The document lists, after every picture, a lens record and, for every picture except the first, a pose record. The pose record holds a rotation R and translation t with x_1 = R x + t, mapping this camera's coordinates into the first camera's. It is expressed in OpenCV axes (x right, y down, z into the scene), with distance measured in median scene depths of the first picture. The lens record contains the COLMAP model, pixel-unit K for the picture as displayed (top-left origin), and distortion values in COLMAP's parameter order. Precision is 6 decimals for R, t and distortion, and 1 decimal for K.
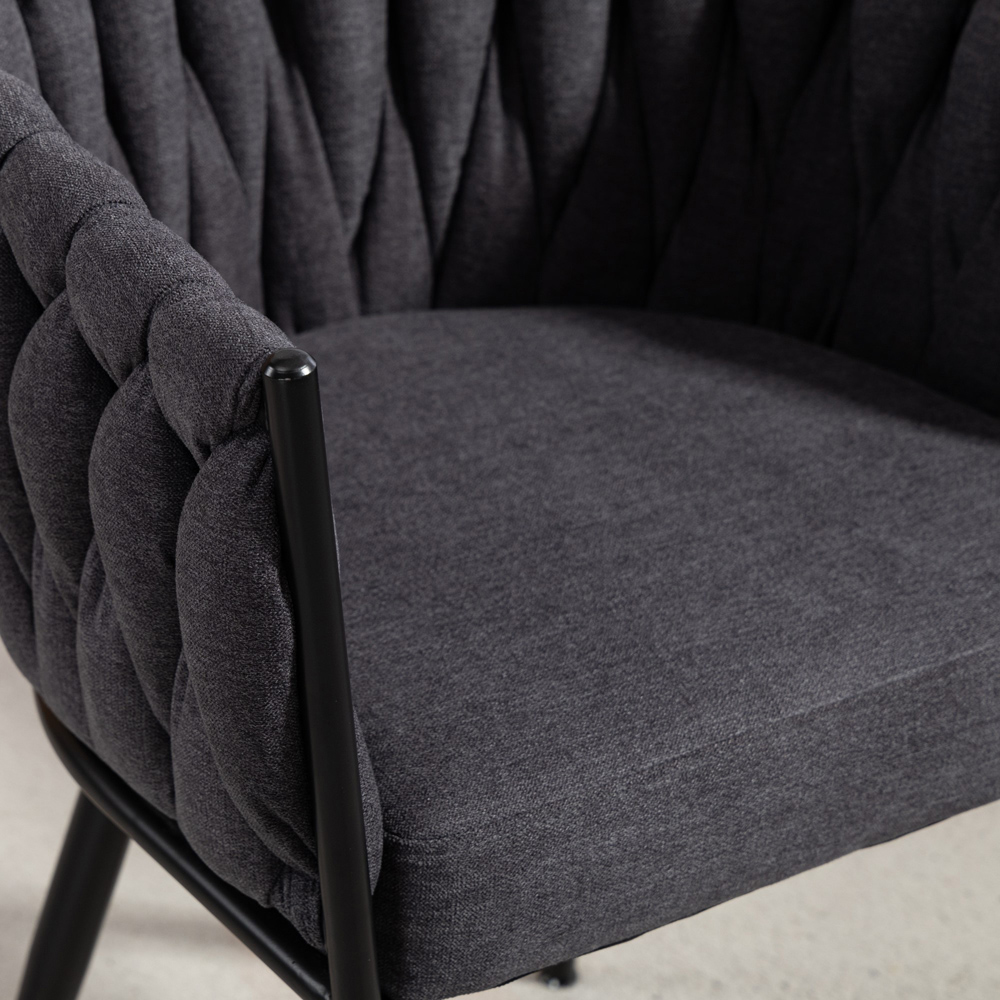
lens RADIAL K [[3862.7, 0, 257.1], [0, 3862.7, 499.9], [0, 0, 1]] dist [0.041507, 0.759943]
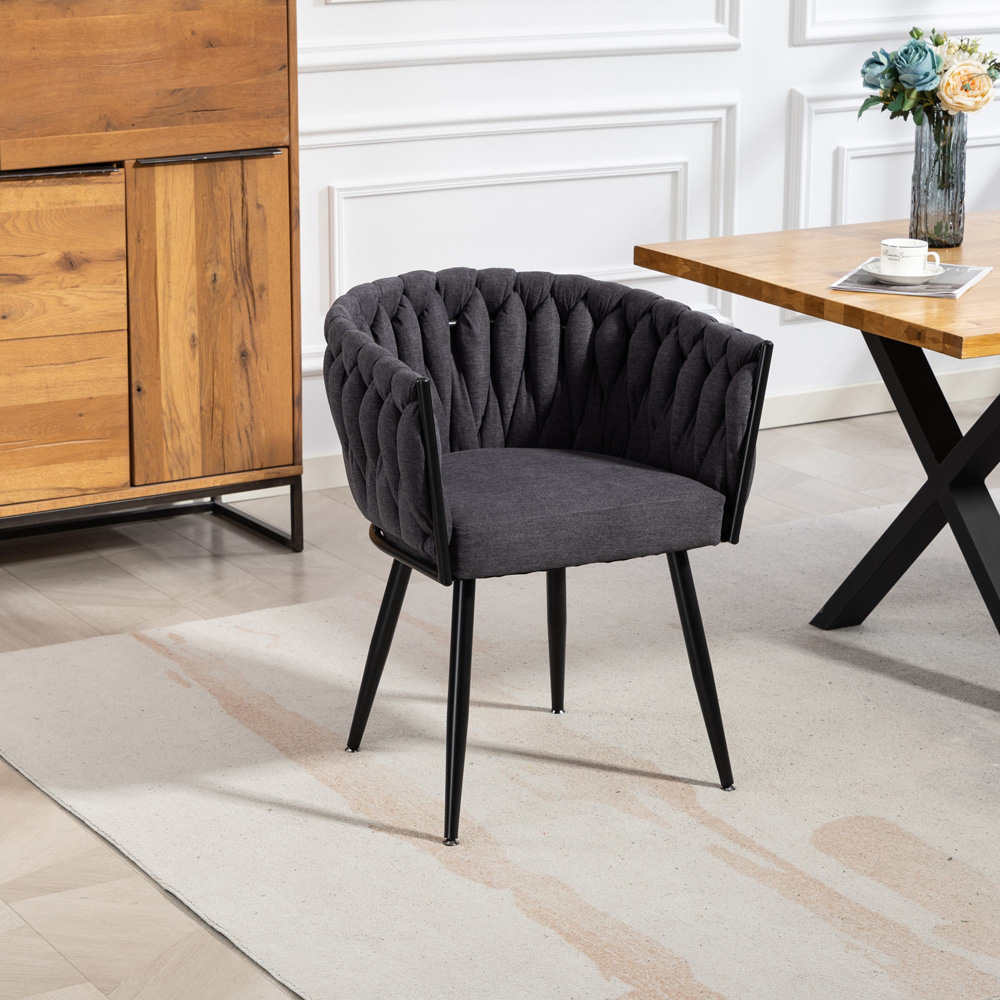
lens RADIAL K [[2884.5, 0, 499.9], [0, 2884.5, 520.1], [0, 0, 1]] dist [0.035324, 0.253089]
pose [[0.997516, 0.021729, -0.066998, 0.208949], [-0.036012, 0.974832, -0.220013, 0.546349], [0.060531, 0.221879, 0.973194, -1.352949]]
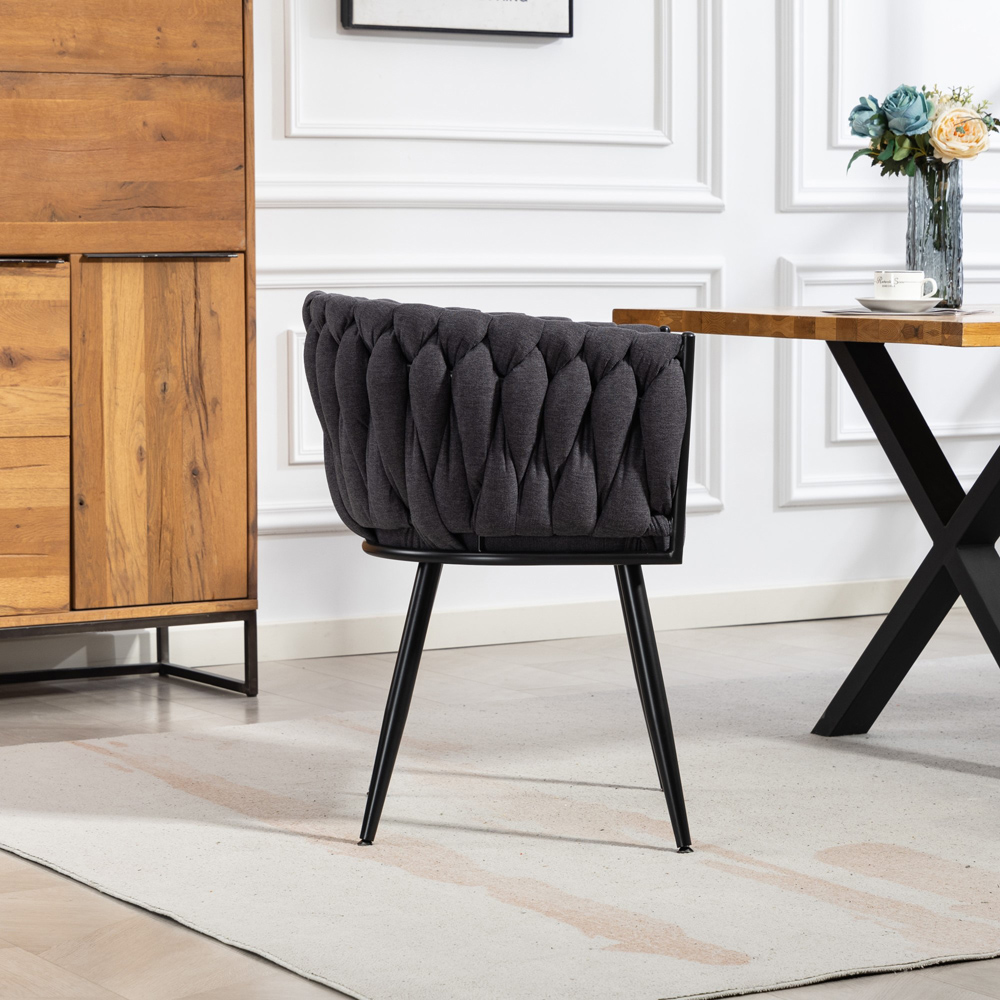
lens RADIAL K [[3156.3, 0, 500.0], [0, 3156.3, 500.0], [0, 0, 1]] dist [0.049239, 0.221638]
pose [[0.998086, 0.002678, -0.061787, 0.220751], [-0.026795, 0.919150, -0.392995, 0.940400], [0.055739, 0.393898, 0.917462, -1.257206]]
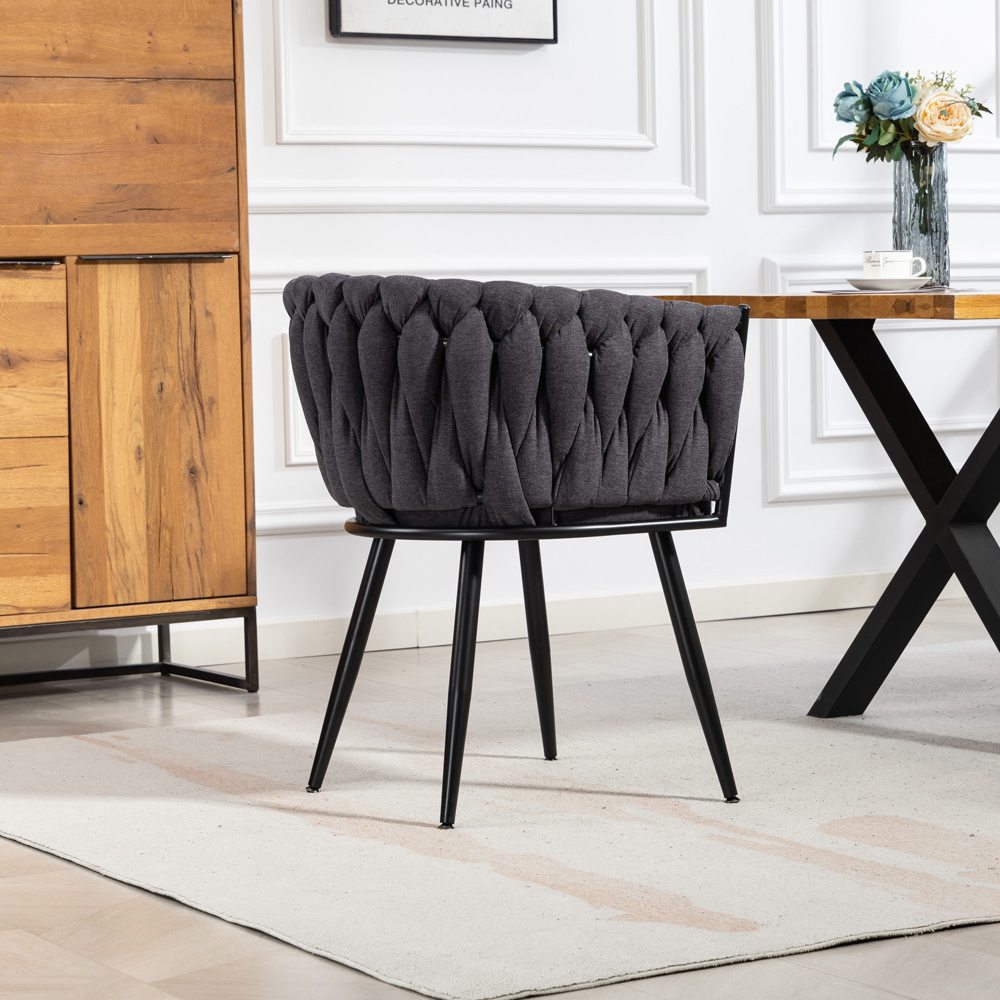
lens RADIAL K [[3008.1, 0, 500.0], [0, 3008.1, 500.0], [0, 0, 1]] dist [0.034136, 0.337533]
pose [[0.998190, -0.015593, -0.058084, 0.208410], [-0.009204, 0.914819, -0.403760, 0.936168], [0.059432, 0.403564, 0.913019, -1.143369]]
